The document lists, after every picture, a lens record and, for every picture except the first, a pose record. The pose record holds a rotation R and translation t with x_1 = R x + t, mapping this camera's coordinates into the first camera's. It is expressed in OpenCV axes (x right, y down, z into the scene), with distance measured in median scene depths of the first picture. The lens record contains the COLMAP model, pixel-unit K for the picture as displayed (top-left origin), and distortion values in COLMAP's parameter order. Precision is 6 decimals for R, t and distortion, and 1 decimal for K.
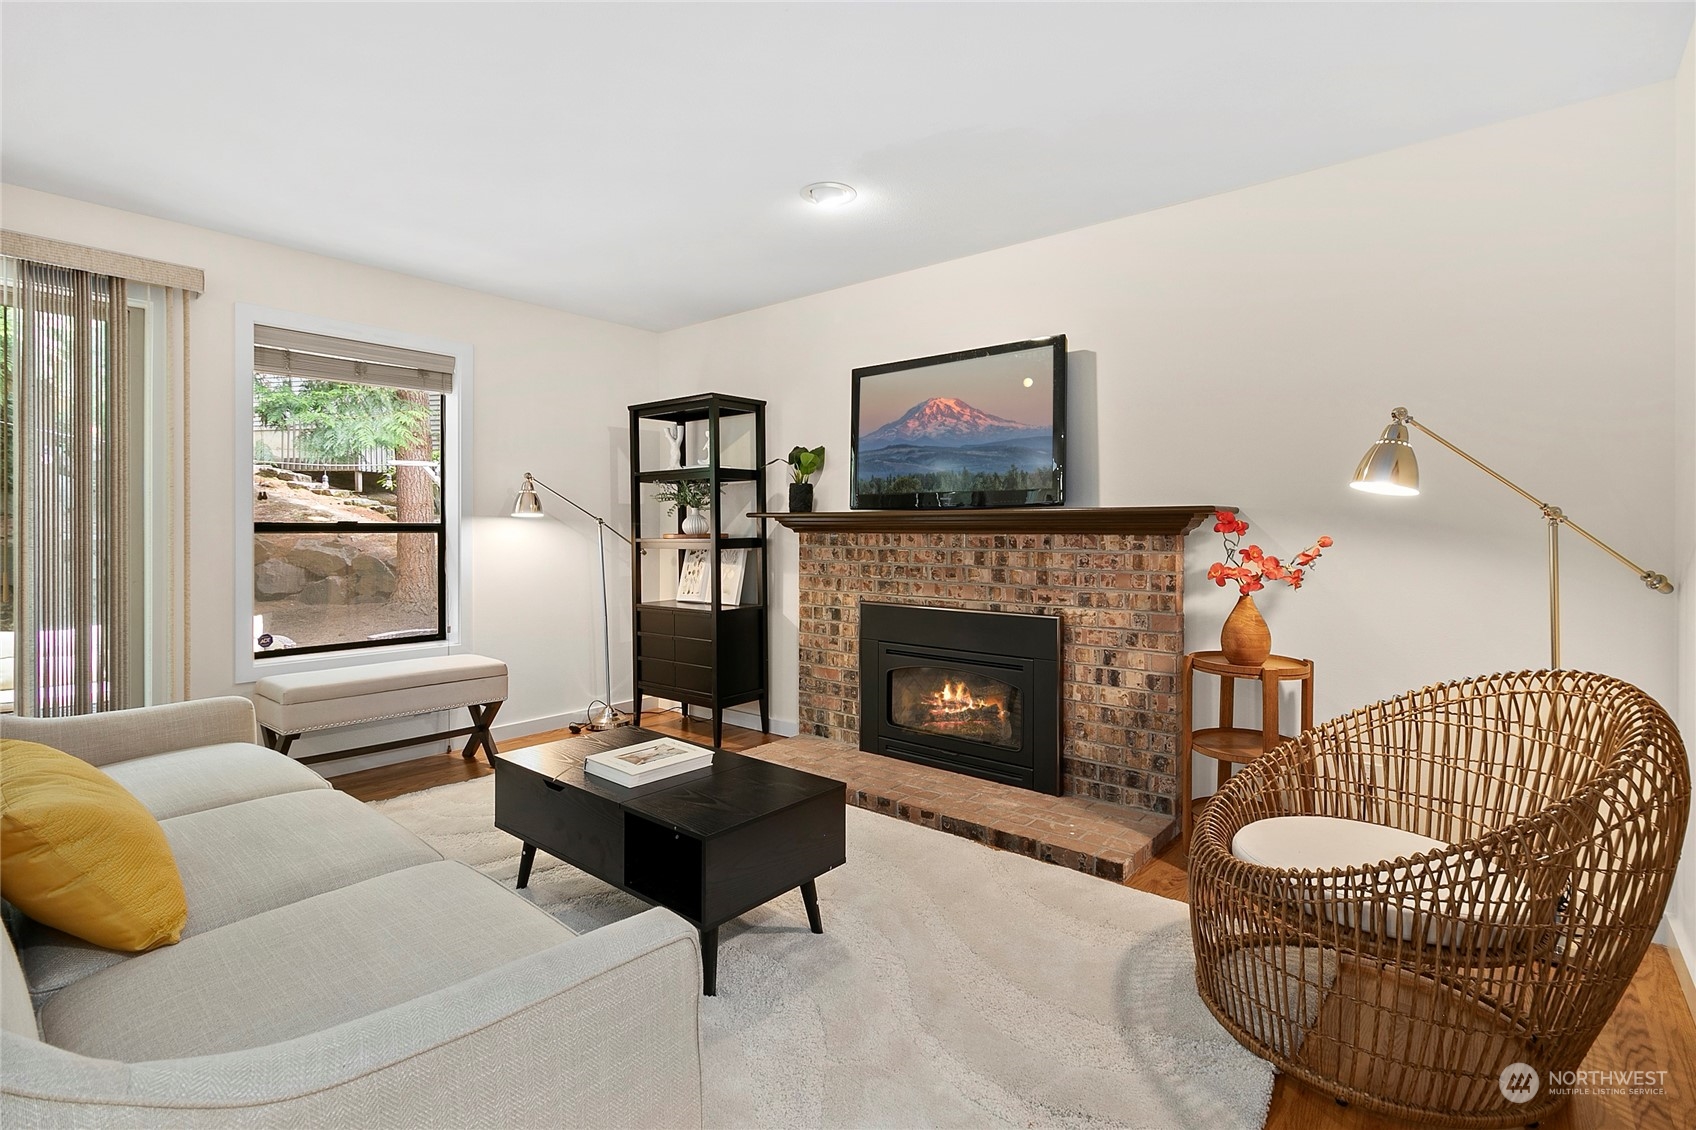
lens RADIAL K [[799.7, 0, 847.5], [0, 799.7, 546.6], [0, 0, 1]] dist [0.001581, 0.000647]
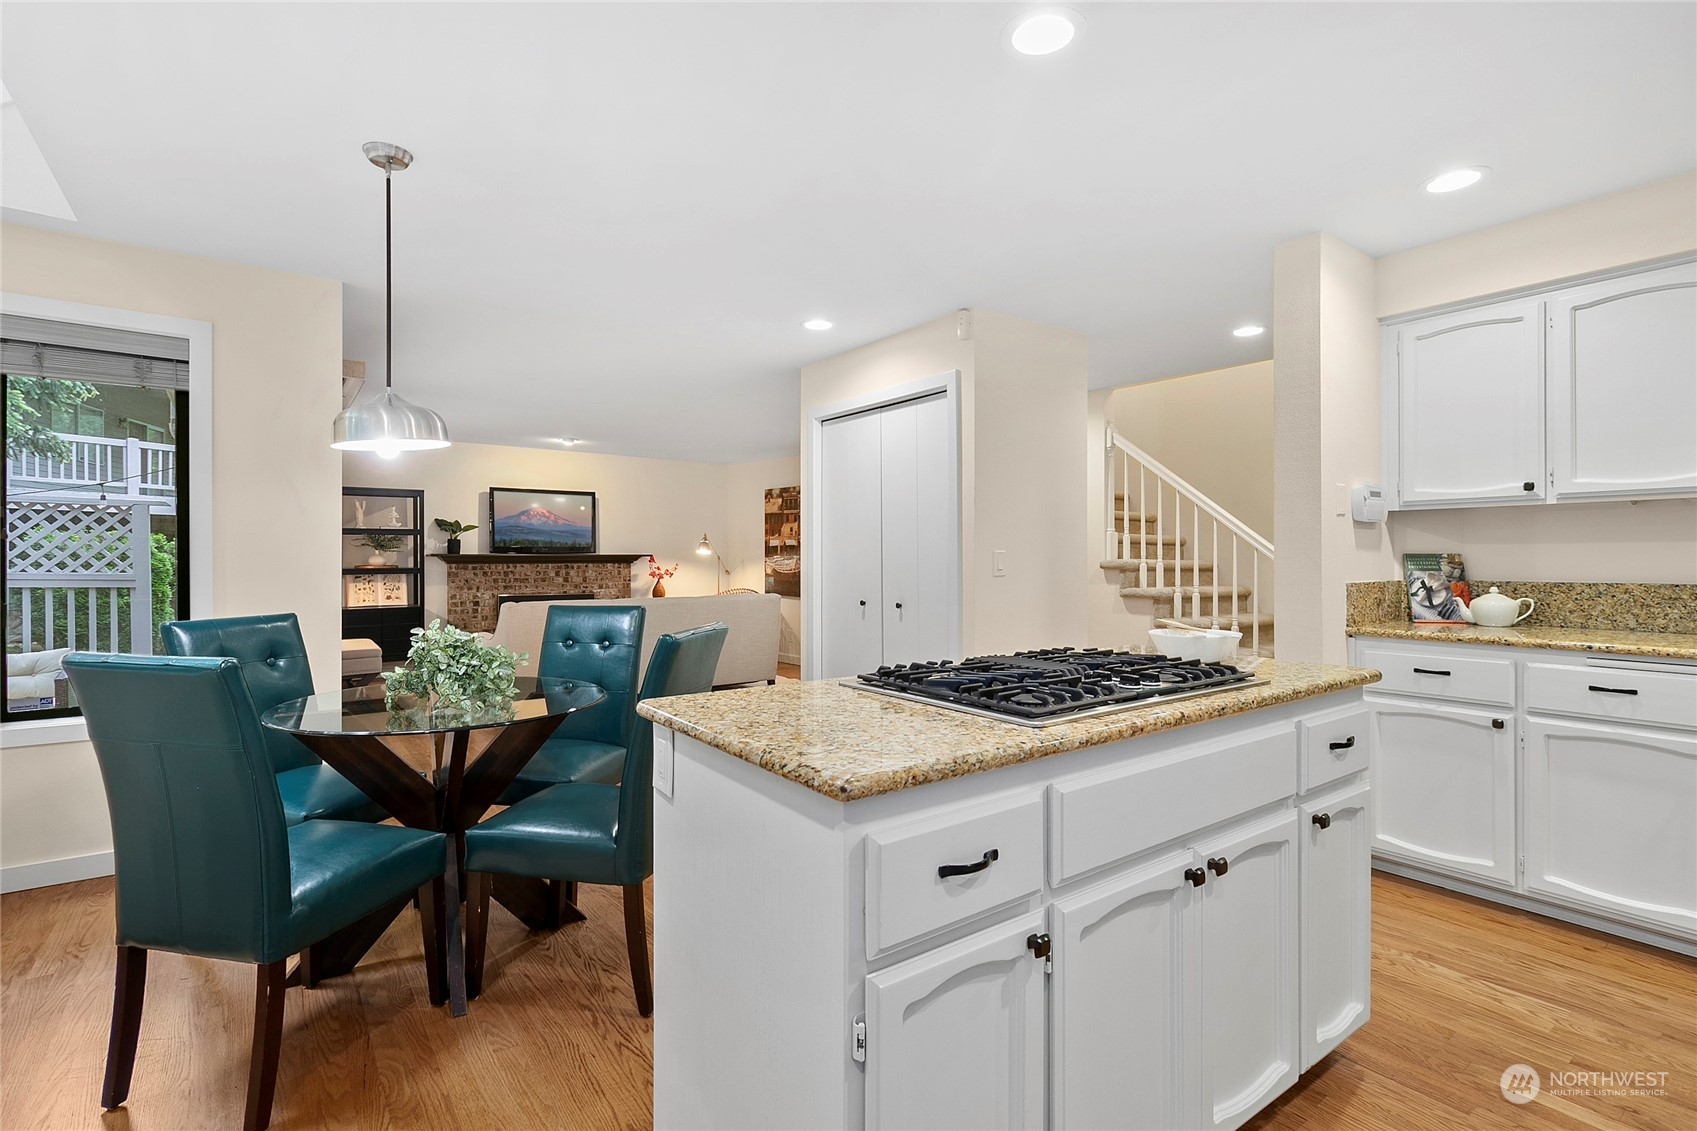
lens RADIAL K [[808.5, 0, 852.0], [0, 808.5, 563.0], [0, 0, 1]] dist [0.000304, -0.000184]
pose [[0.235639, -0.011908, 0.971768, -2.018677], [0.019344, 0.999784, 0.007561, -0.018408], [-0.971648, 0.017016, 0.235818, -0.482658]]
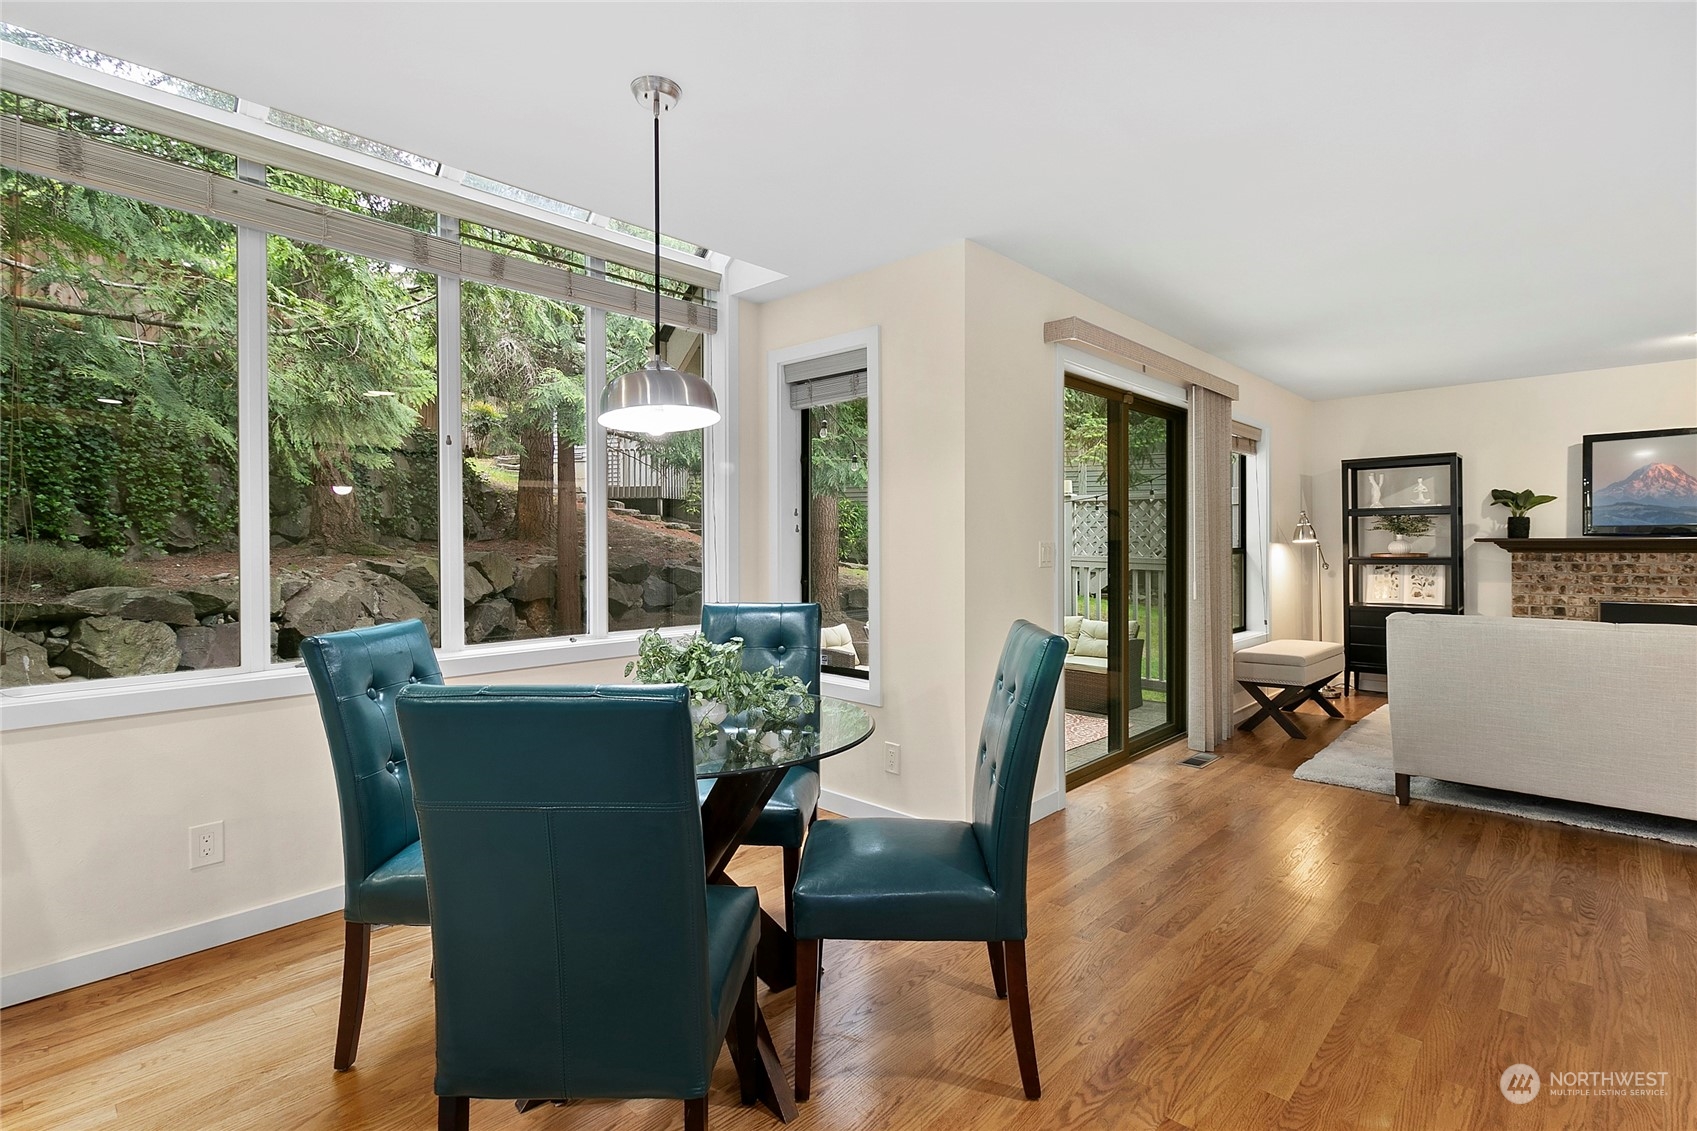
lens RADIAL K [[800.2, 0, 848.0], [0, 800.2, 547.1], [0, 0, 1]] dist [0.001581, 0.000647]
pose [[0.997765, -0.008577, -0.066271, -1.289758], [0.007414, 0.999815, -0.017768, -0.012336], [0.066411, 0.017237, 0.997643, -0.529068]]
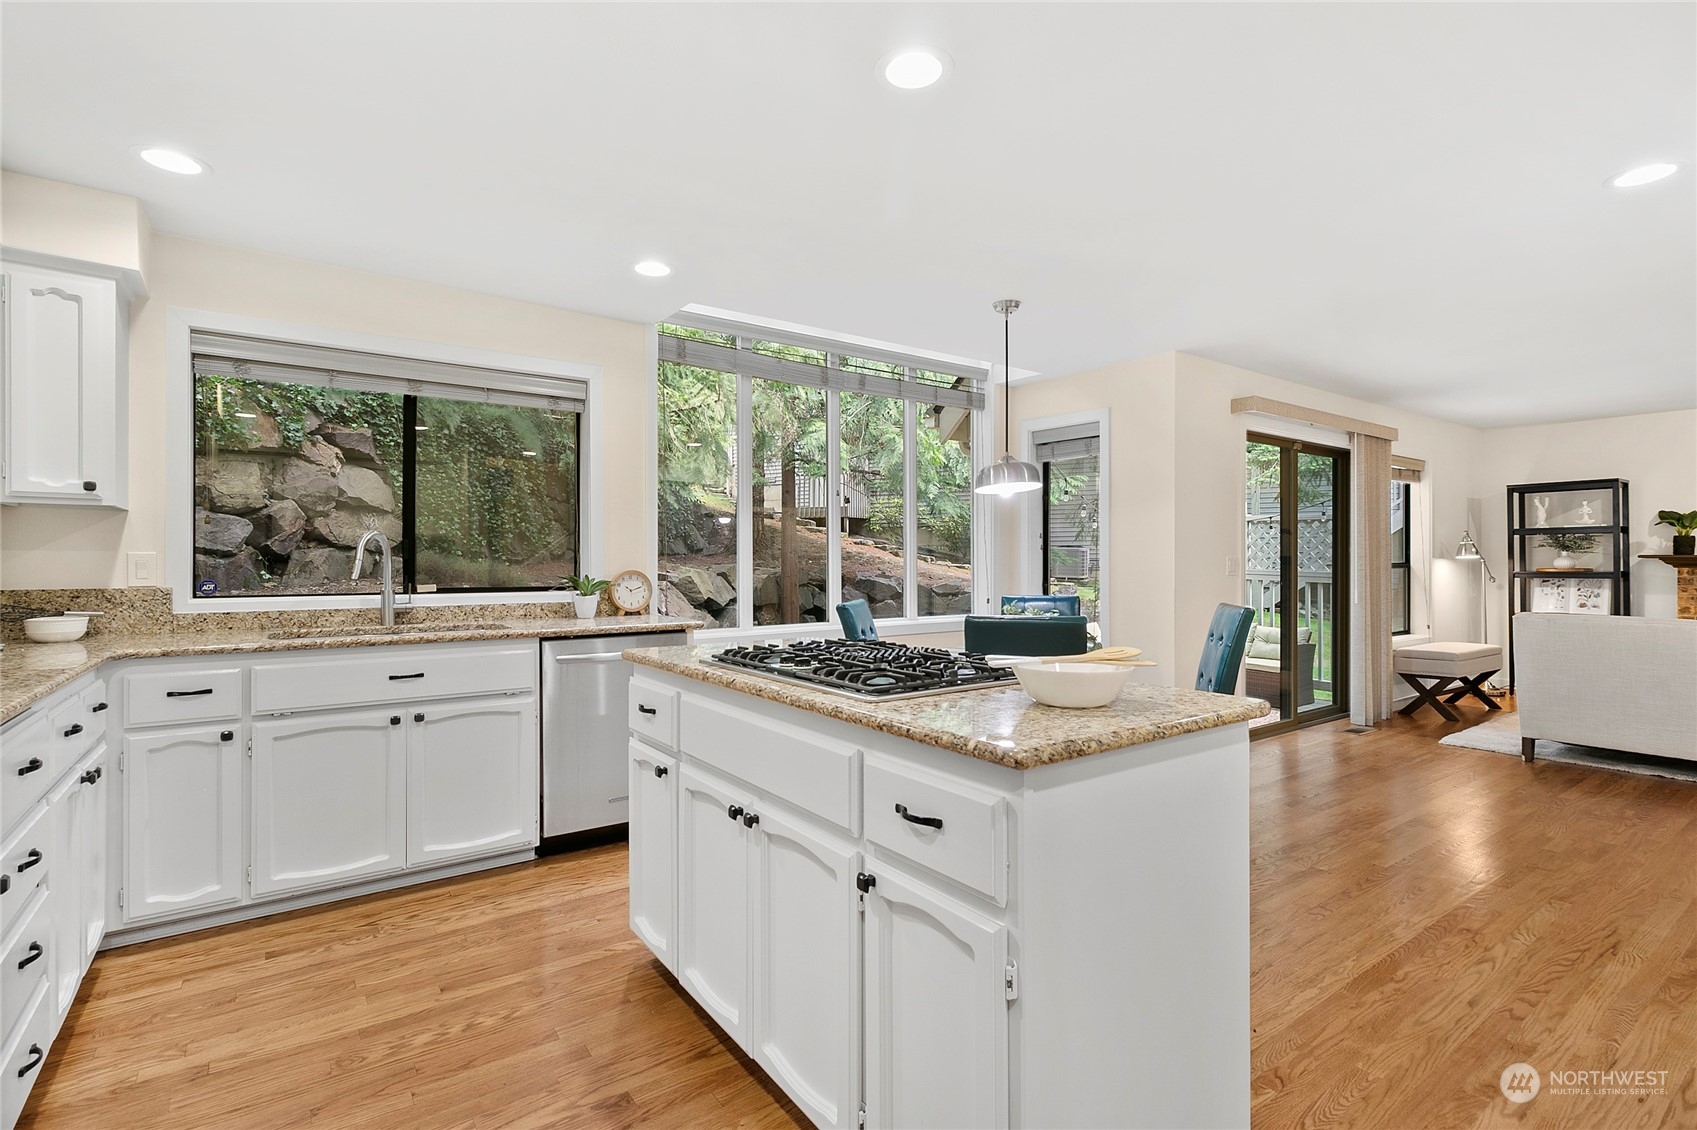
lens RADIAL K [[793.7, 0, 846.0], [0, 793.7, 559.6], [0, 0, 1]] dist [0.001146, -0.000559]
pose [[0.967473, -0.005846, -0.252906, -1.405426], [0.000426, 0.999769, -0.021478, -0.001468], [0.252974, 0.020672, 0.967252, -1.004282]]
